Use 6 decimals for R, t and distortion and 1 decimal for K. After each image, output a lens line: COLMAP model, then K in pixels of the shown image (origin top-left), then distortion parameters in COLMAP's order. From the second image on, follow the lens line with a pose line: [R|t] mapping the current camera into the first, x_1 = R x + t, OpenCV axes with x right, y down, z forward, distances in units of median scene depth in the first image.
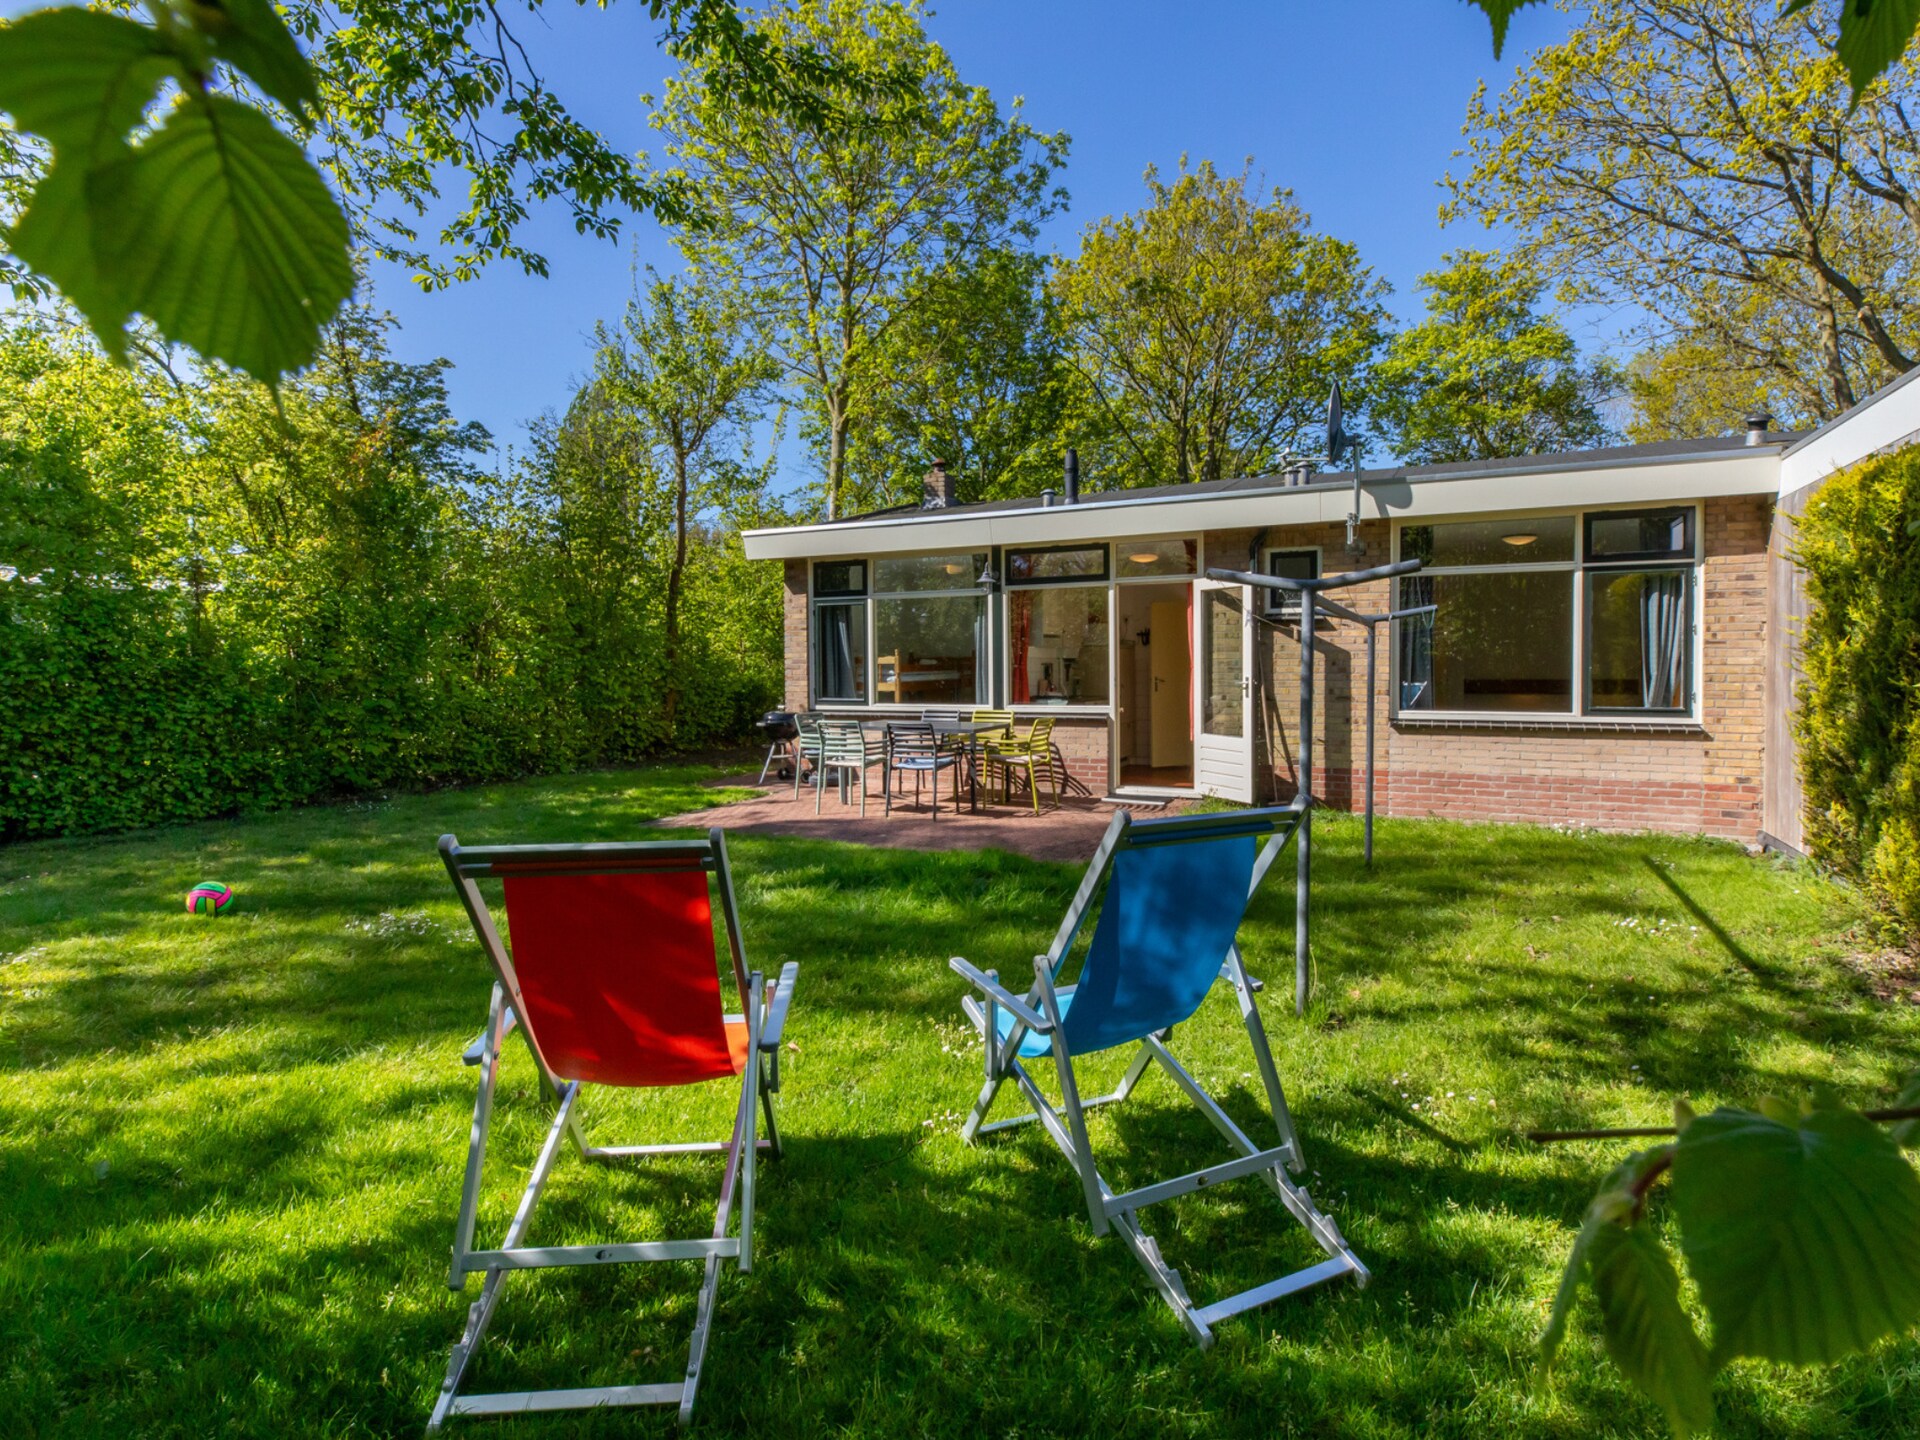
lens RADIAL K [[1000.6, 0, 960.0], [0, 1000.6, 720.0], [0, 0, 1]] dist [0.001584, 0.000925]
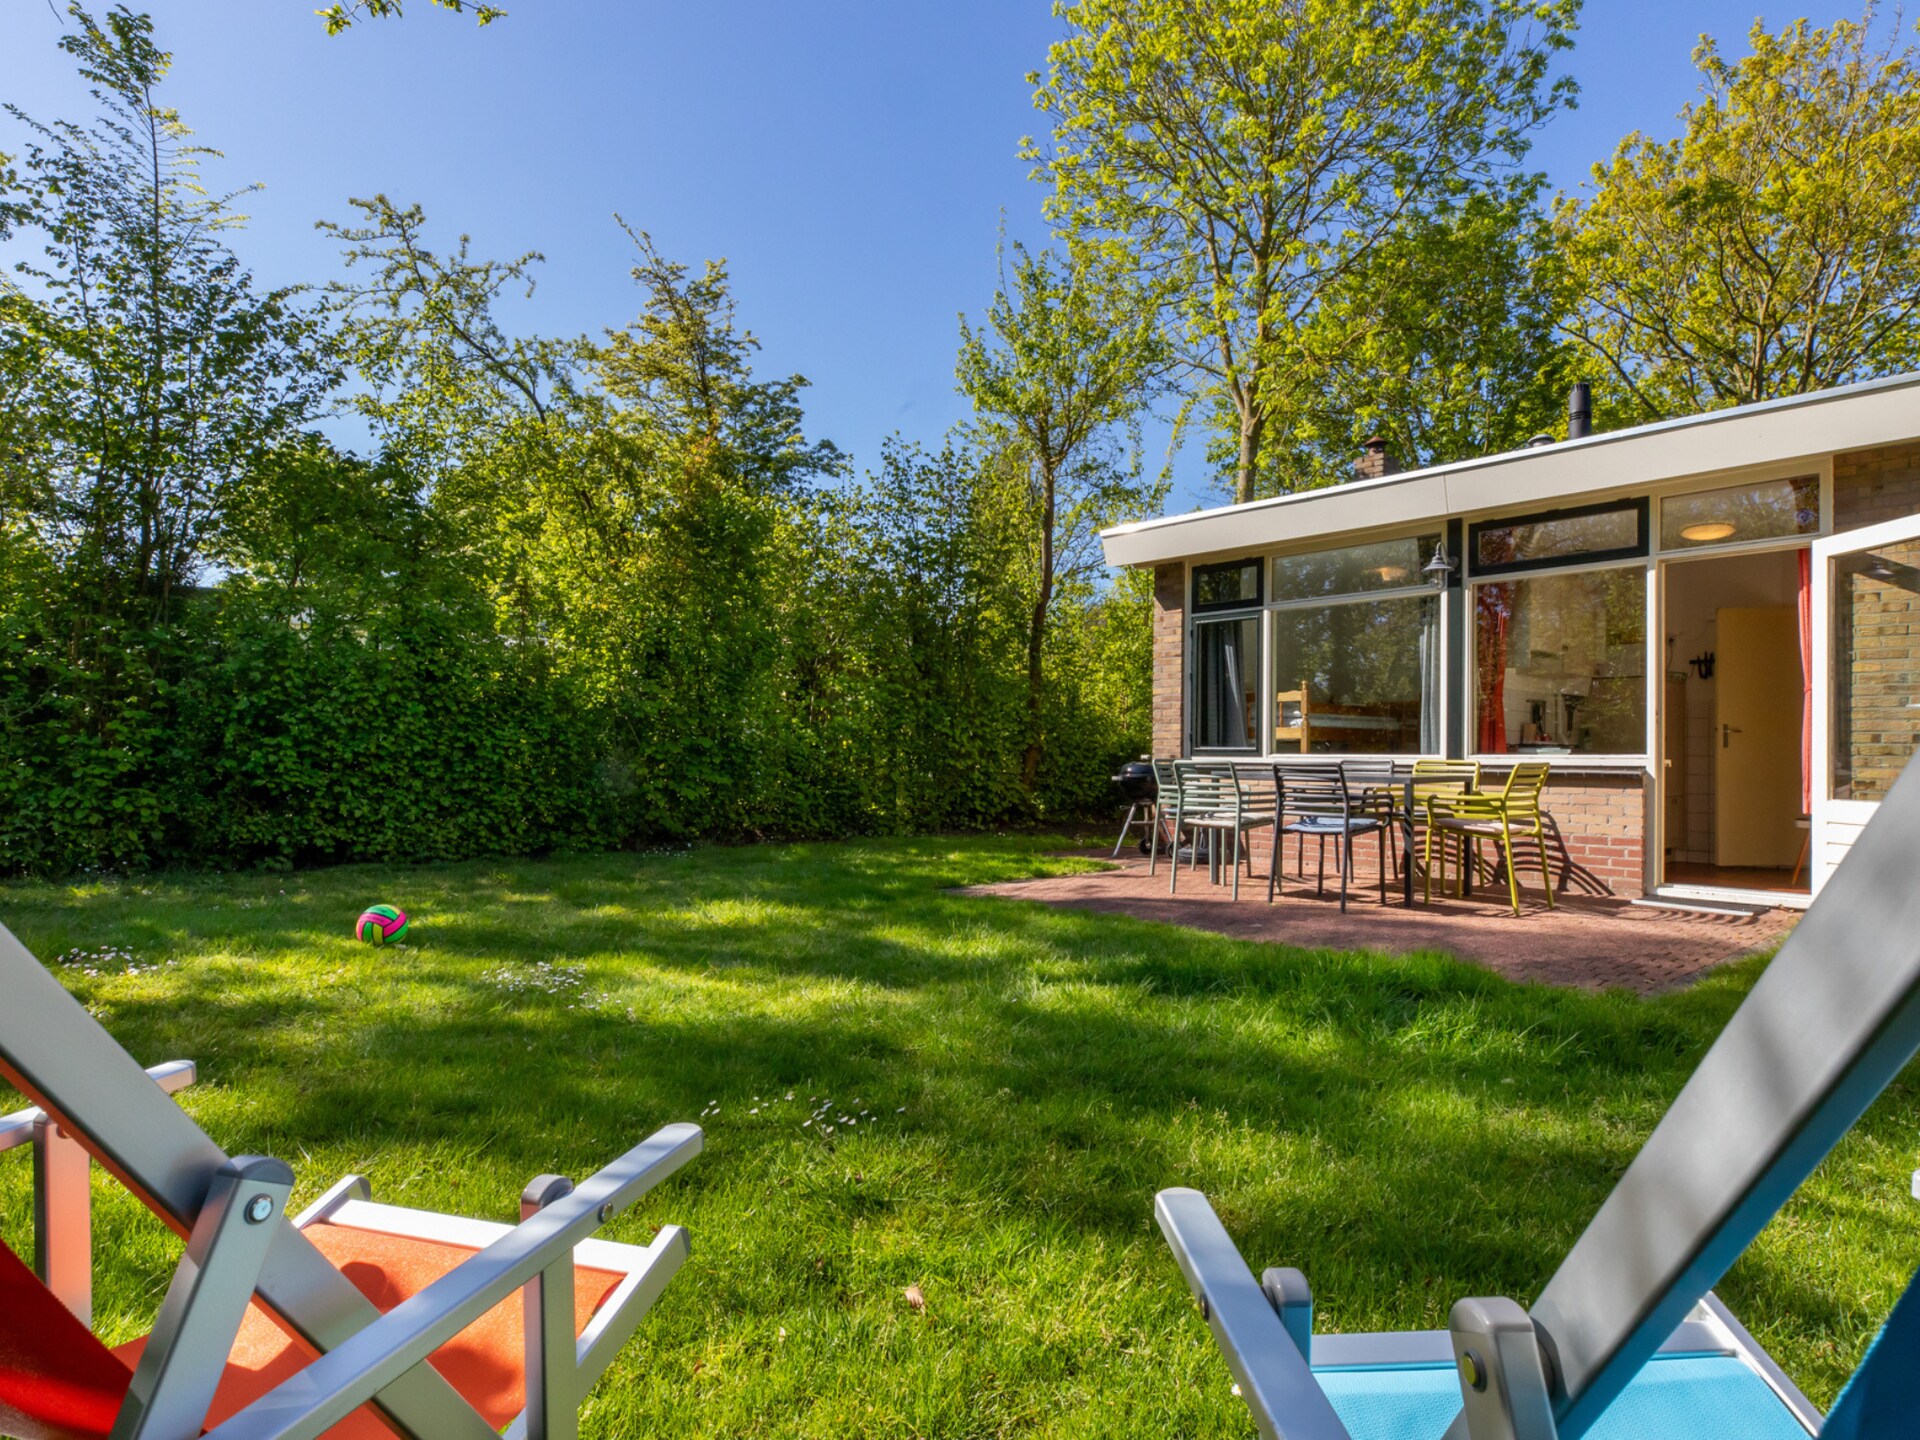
lens RADIAL K [[1104.6, 0, 963.8], [0, 1104.6, 755.2], [0, 0, 1]] dist [0.000354, -0.001072]
pose [[0.924755, 0.017422, -0.380163, 0.014803], [-0.039222, 0.997995, -0.049673, 0.035046], [0.378536, 0.060846, 0.923585, 0.179839]]
